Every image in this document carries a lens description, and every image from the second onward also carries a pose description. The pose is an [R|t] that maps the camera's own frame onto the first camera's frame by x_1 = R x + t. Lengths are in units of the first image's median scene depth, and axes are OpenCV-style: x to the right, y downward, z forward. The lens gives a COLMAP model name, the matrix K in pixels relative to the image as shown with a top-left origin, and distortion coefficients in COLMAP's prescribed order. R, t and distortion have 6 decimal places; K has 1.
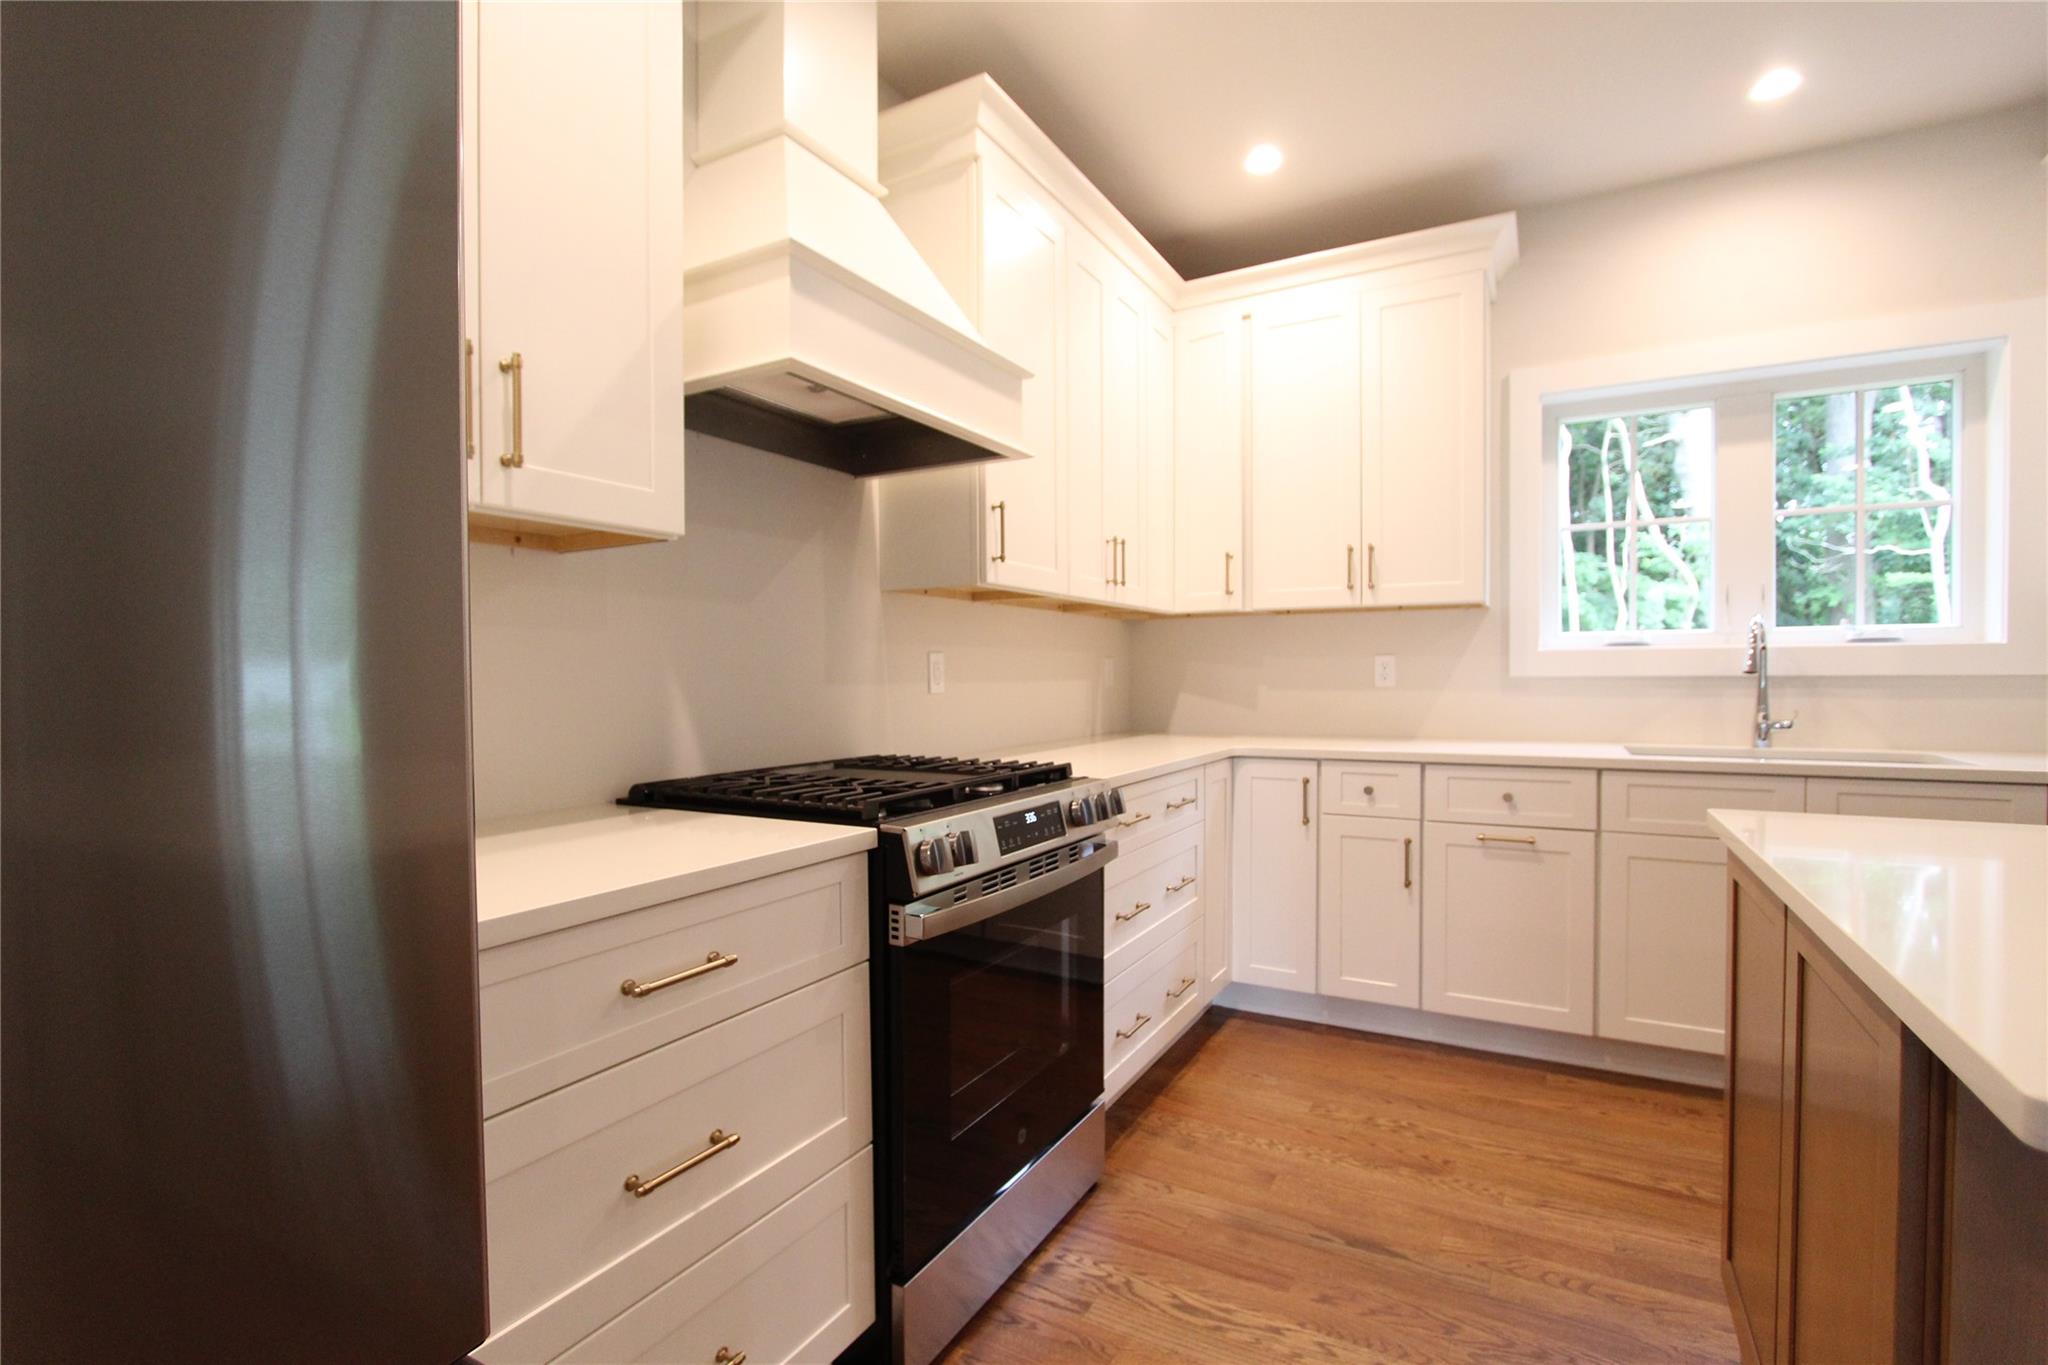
lens RADIAL K [[944.5, 0, 1019.9], [0, 944.5, 692.8], [0, 0, 1]] dist [-0.017393, 0.001540]
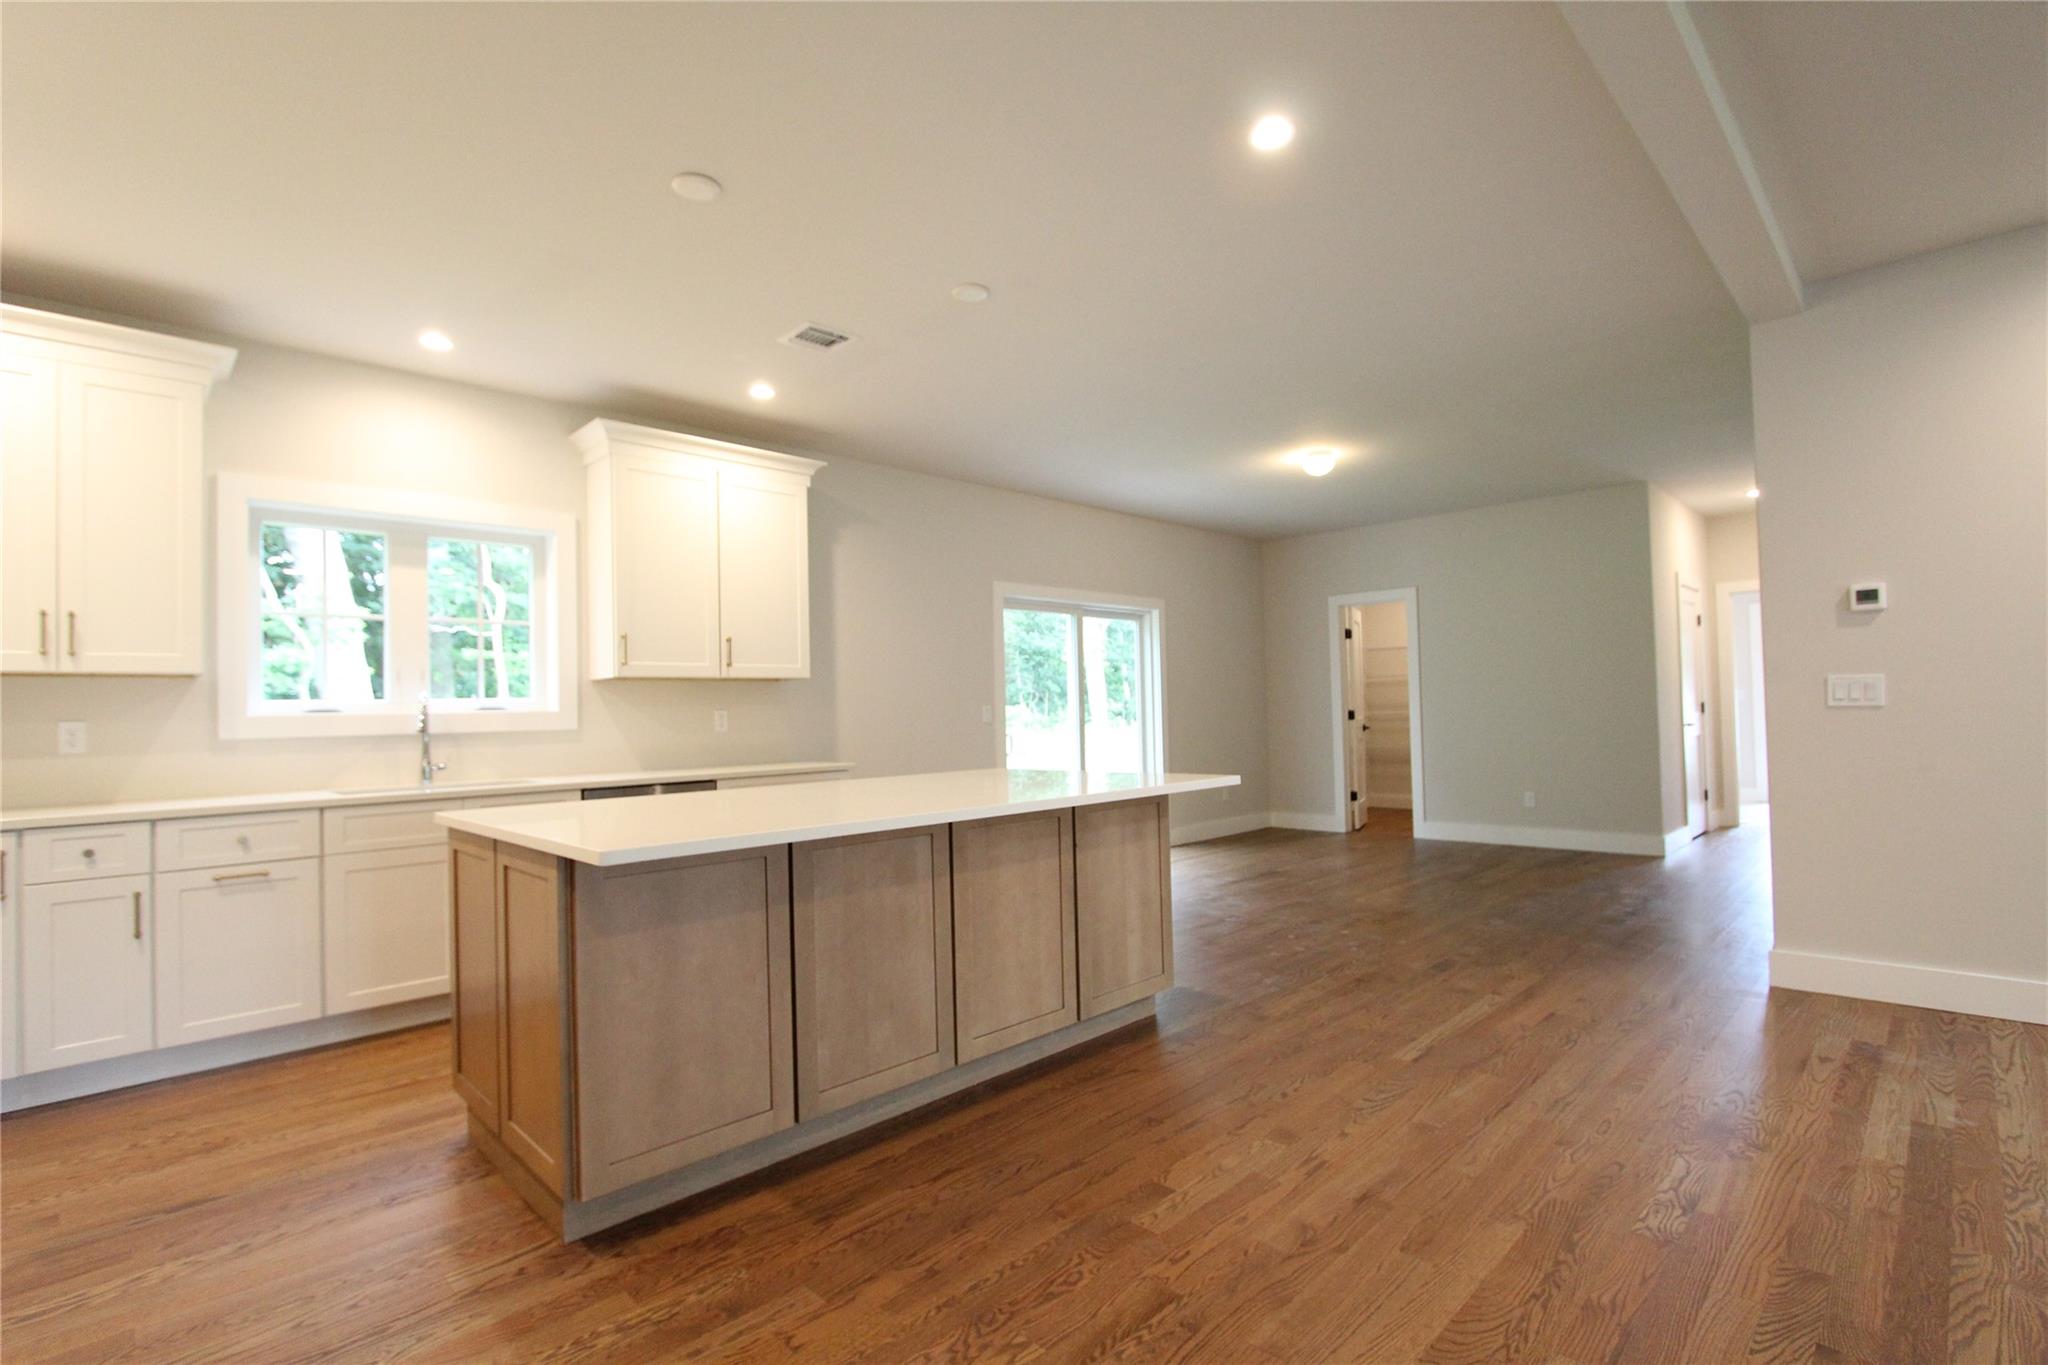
lens RADIAL K [[944.5, 0, 1019.9], [0, 944.5, 692.8], [0, 0, 1]] dist [-0.017393, 0.001540]
pose [[0.277333, 0.020838, 0.960548, -0.330792], [0.041016, 0.998597, -0.033505, 0.004234], [-0.959898, 0.048690, 0.276089, -0.267968]]
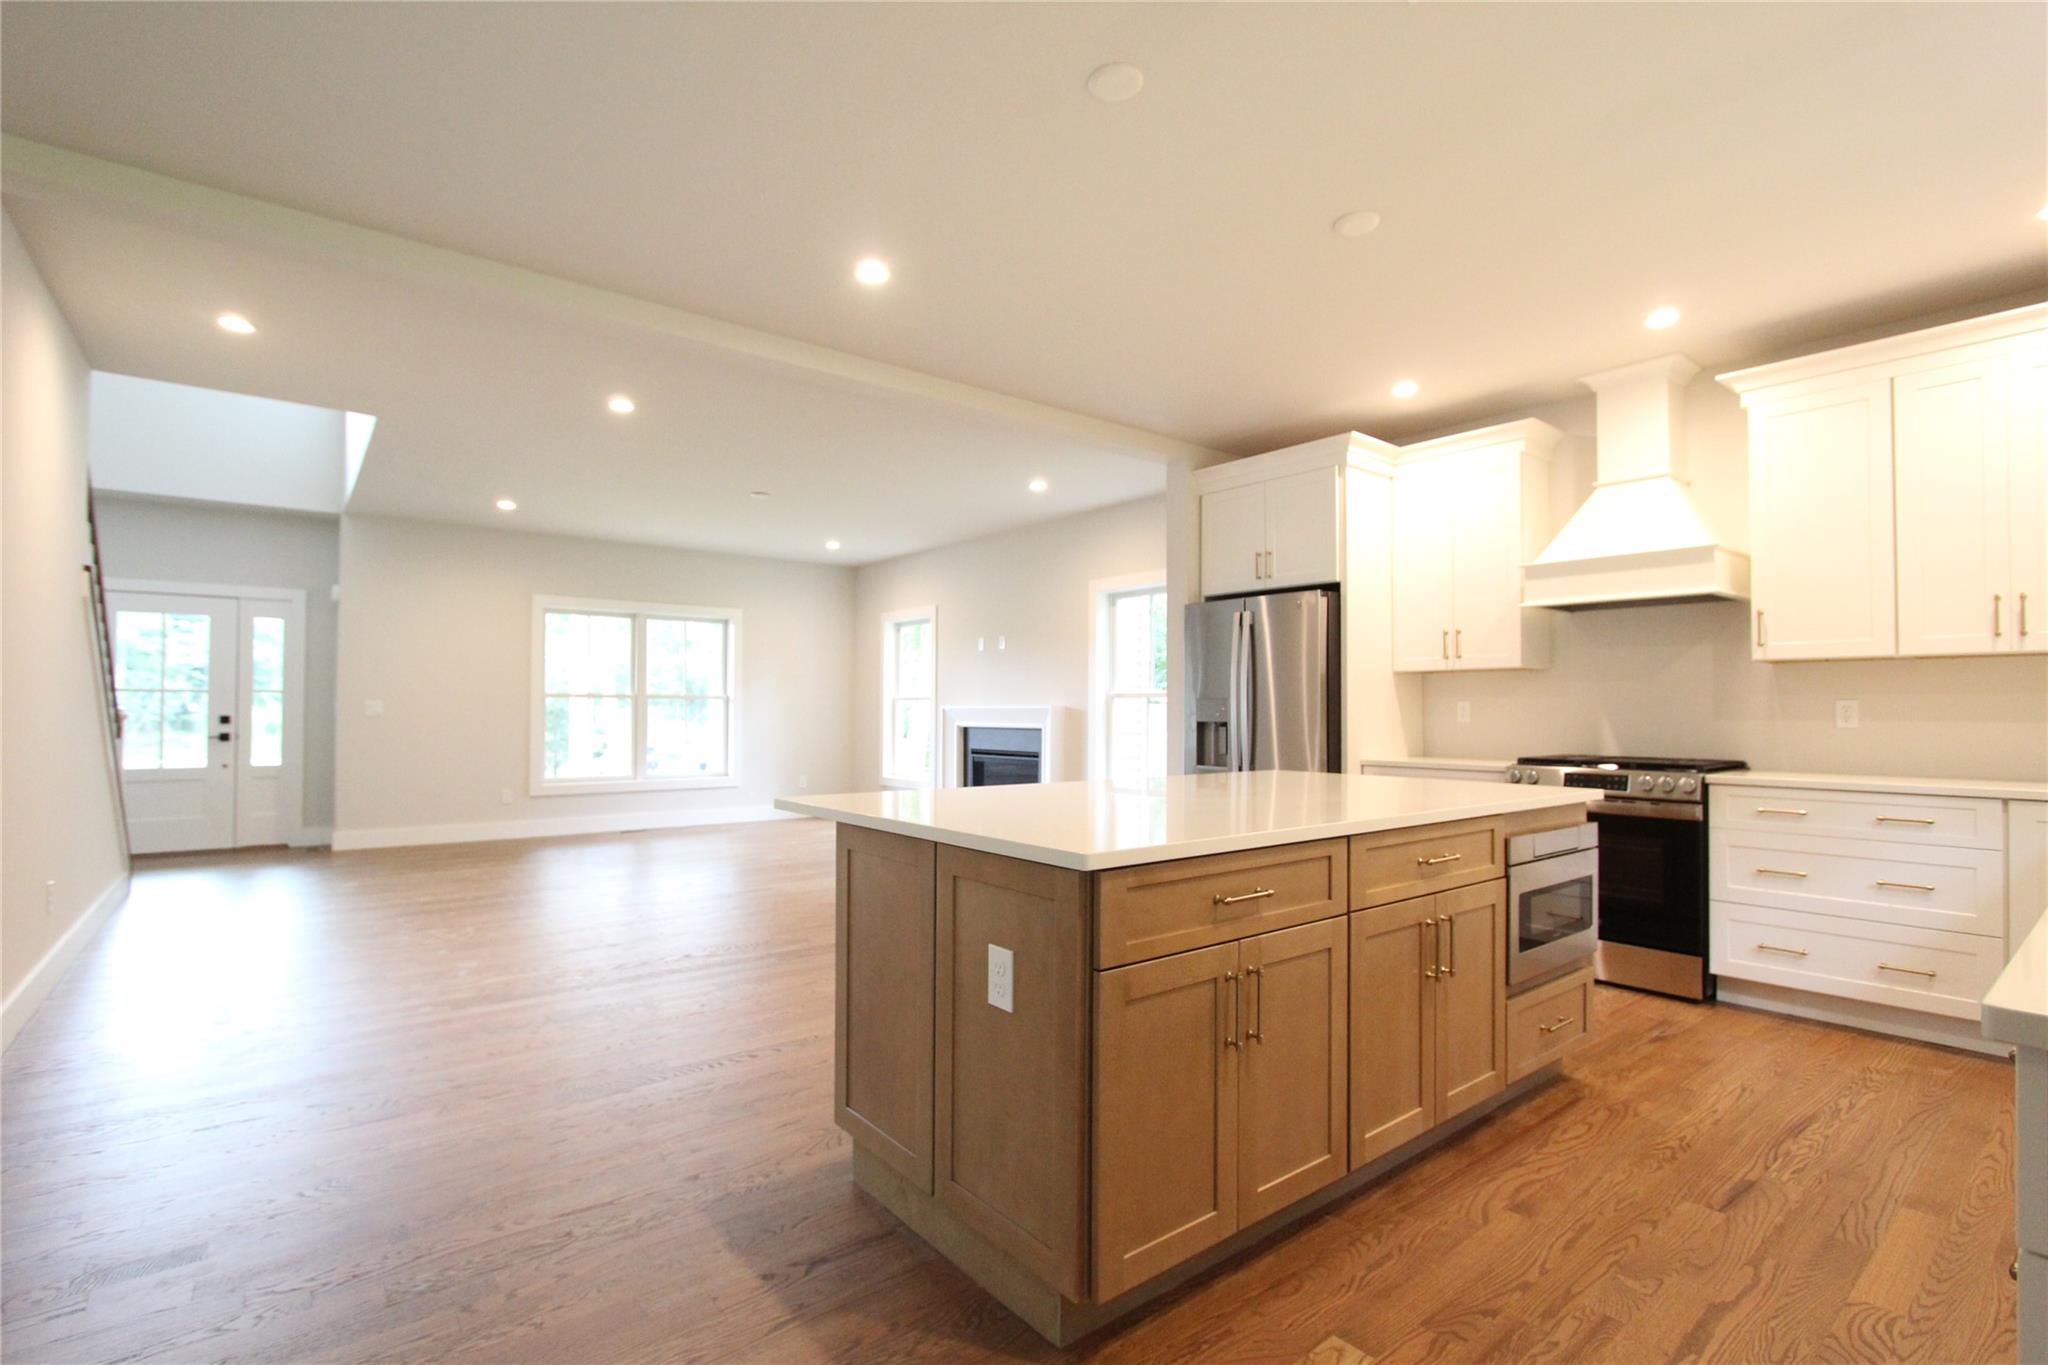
lens RADIAL K [[945.1, 0, 1023.3], [0, 945.1, 689.4], [0, 0, 1]] dist [-0.018986, -0.000035]
pose [[-0.373405, -0.015959, -0.927531, 1.643554], [-0.018954, 0.999775, -0.009571, -0.017942], [0.927475, 0.014007, -0.373624, 0.332665]]
